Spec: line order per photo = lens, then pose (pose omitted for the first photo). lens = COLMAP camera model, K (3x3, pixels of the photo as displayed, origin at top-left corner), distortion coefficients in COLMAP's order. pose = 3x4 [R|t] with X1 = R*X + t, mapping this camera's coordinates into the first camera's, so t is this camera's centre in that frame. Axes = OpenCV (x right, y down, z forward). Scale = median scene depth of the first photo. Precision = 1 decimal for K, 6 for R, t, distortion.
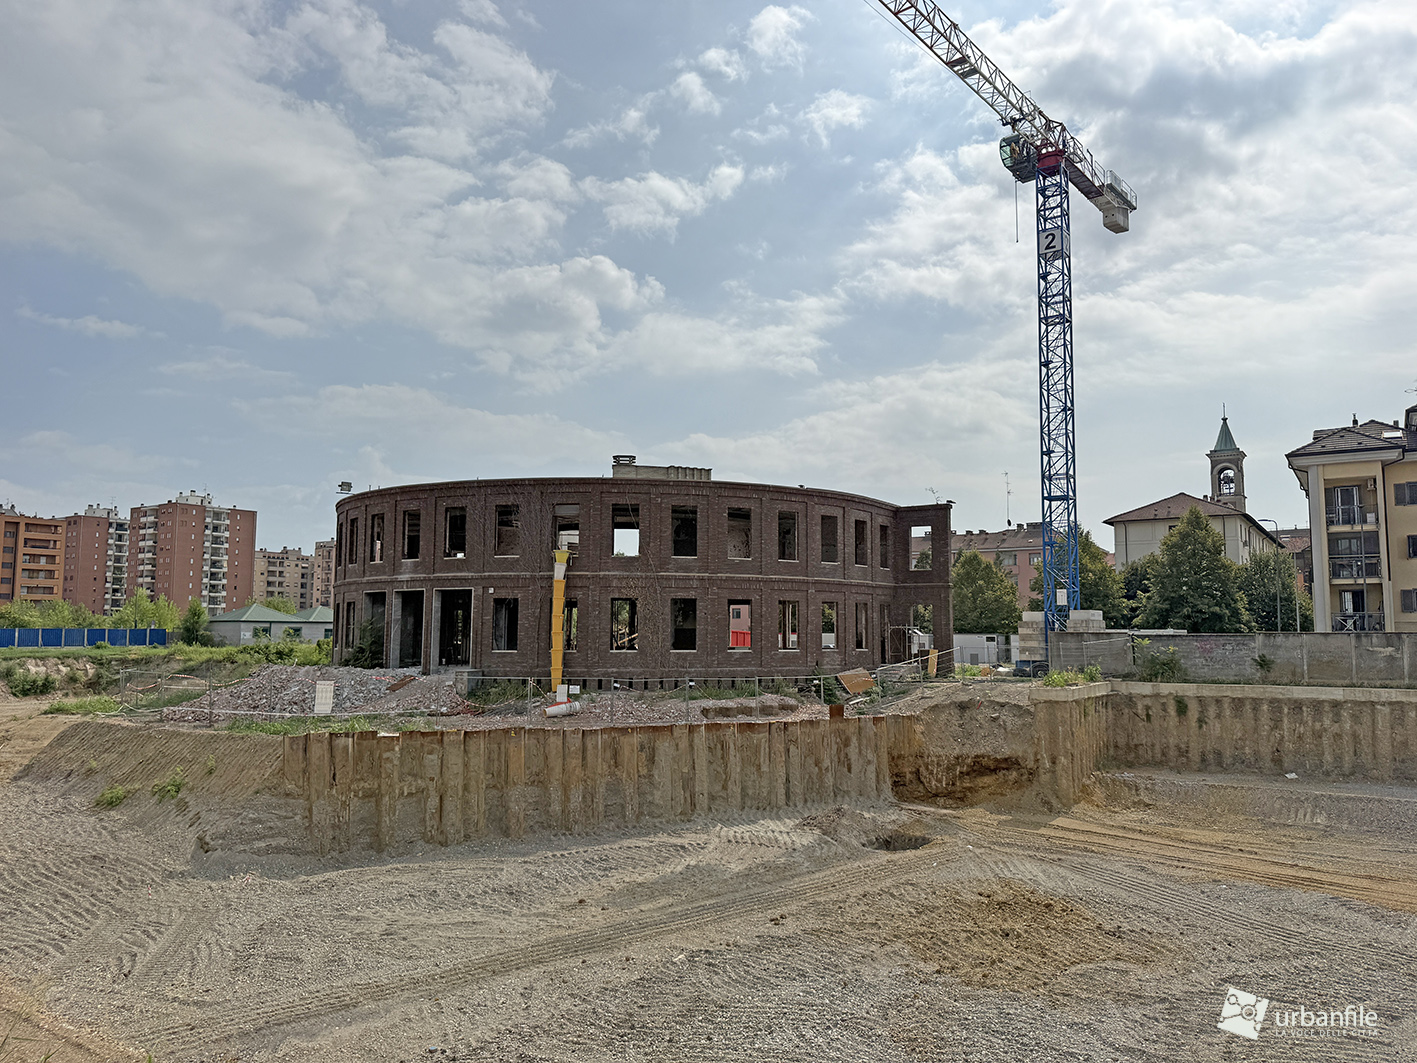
lens RADIAL K [[968.8, 0, 708.5], [0, 968.8, 531.5], [0, 0, 1]] dist [0.119878, -0.176951]
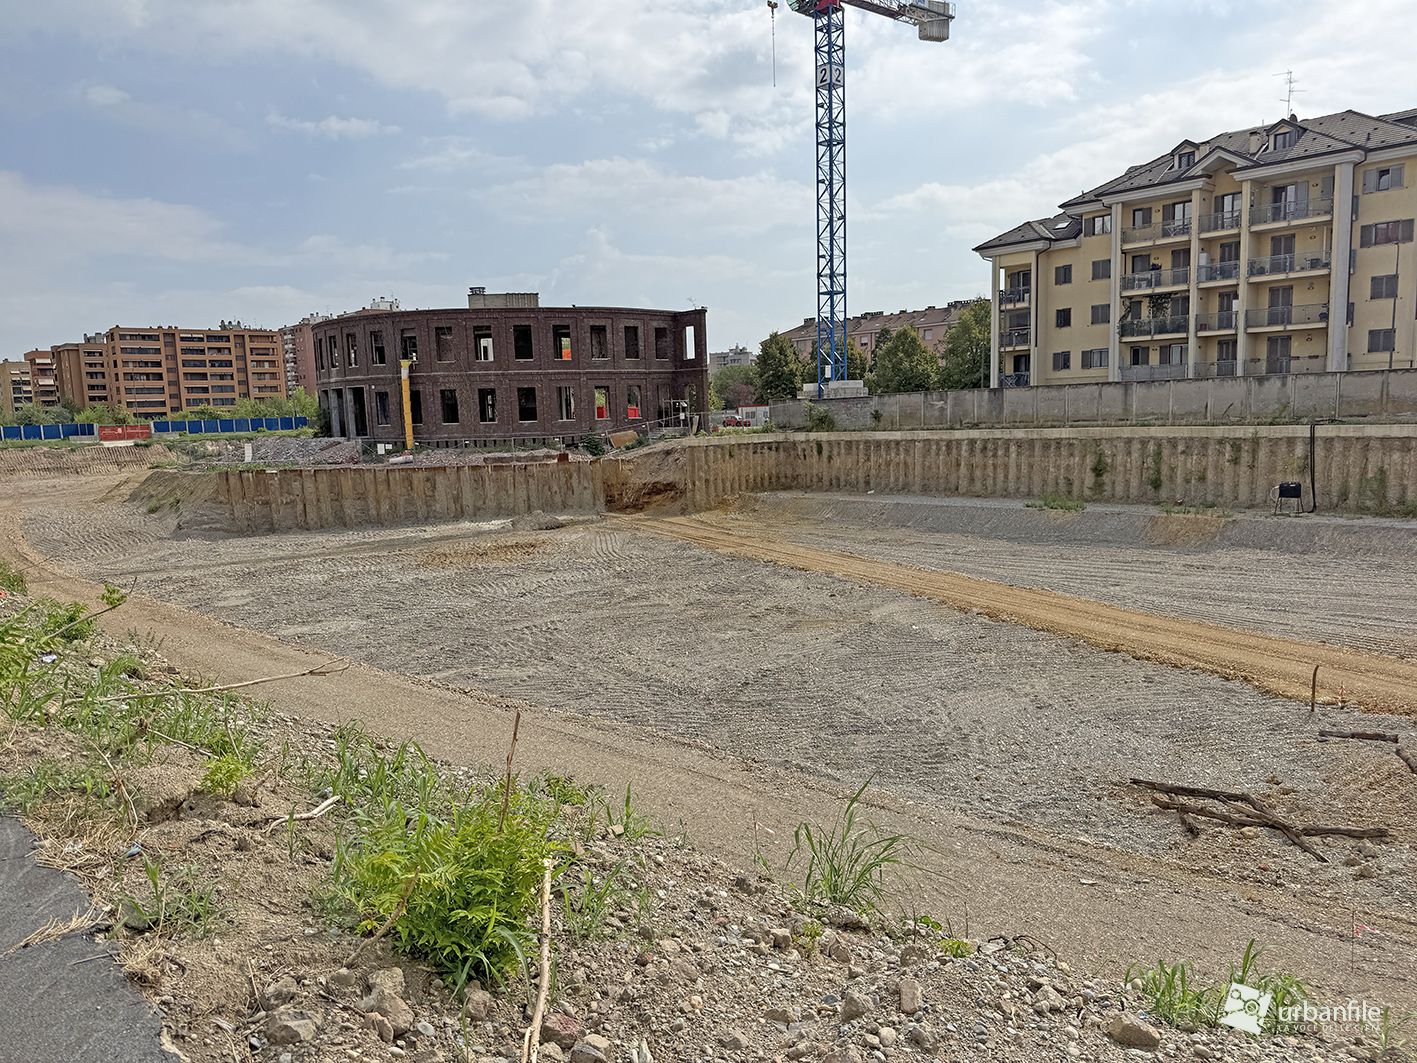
lens RADIAL K [[968.8, 0, 708.5], [0, 968.8, 531.5], [0, 0, 1]] dist [0.119878, -0.176951]
pose [[0.972402, -0.007782, -0.233181, 0.713059], [0.060741, 0.973424, 0.220810, -0.032029], [0.225266, -0.228880, 0.947032, -0.462457]]
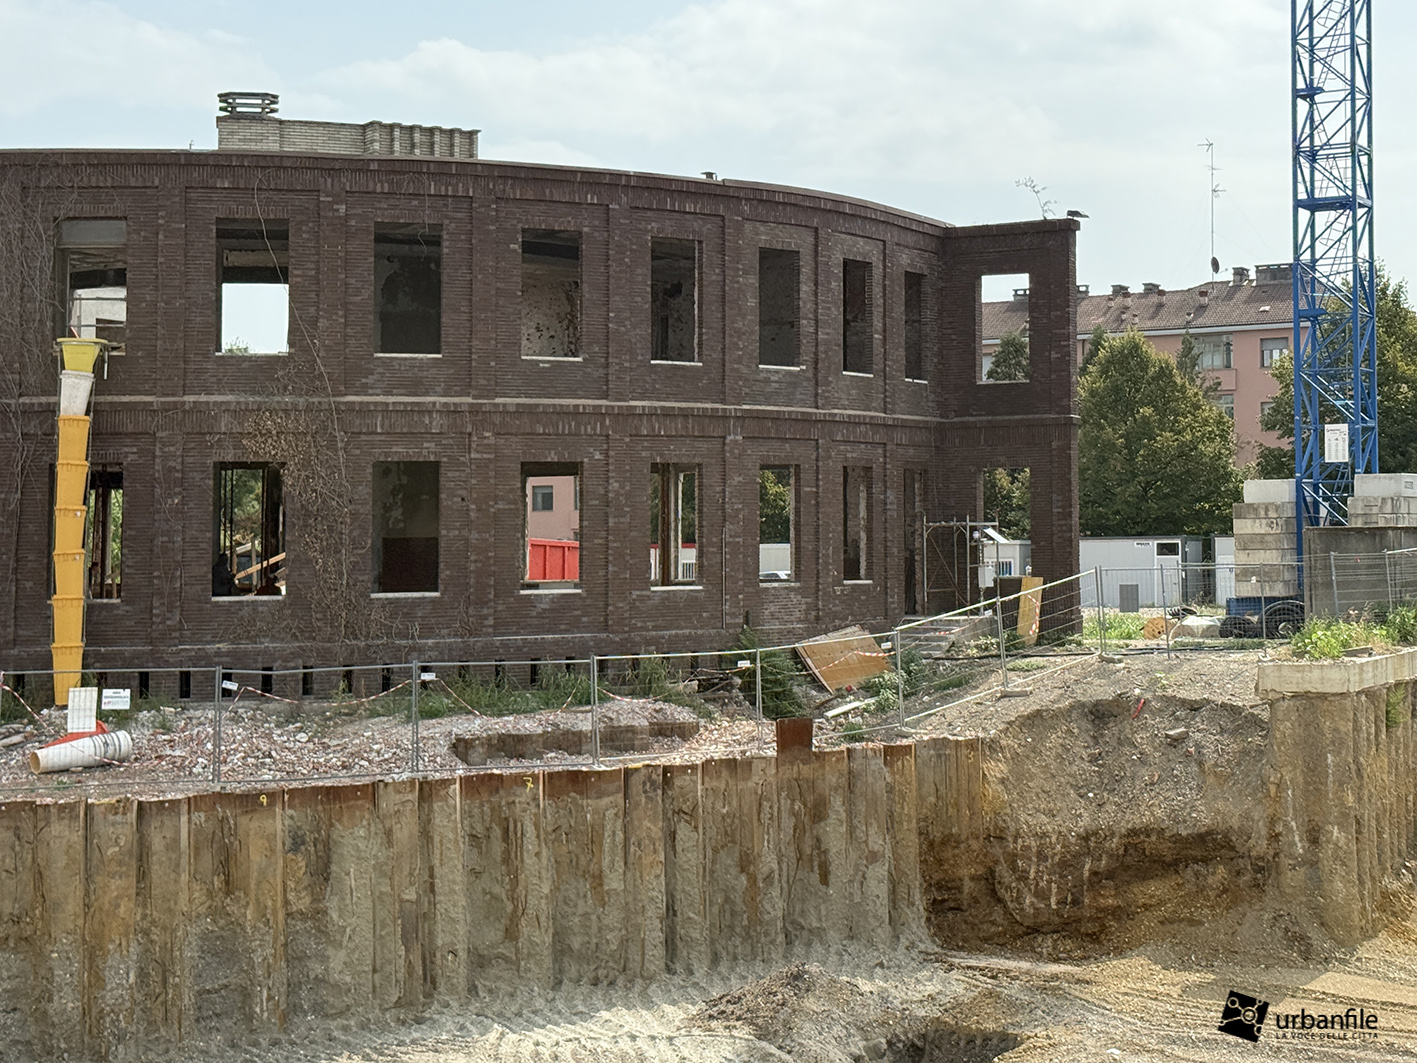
lens RADIAL K [[2296.6, 0, 708.5], [0, 2296.6, 531.5], [0, 0, 1]] dist [0.066686, 0.039758]
pose [[0.996232, -0.017451, 0.084958, 0.017443], [0.009032, 0.995096, 0.098499, 0.007453], [-0.086260, -0.097360, 0.991504, 0.072913]]
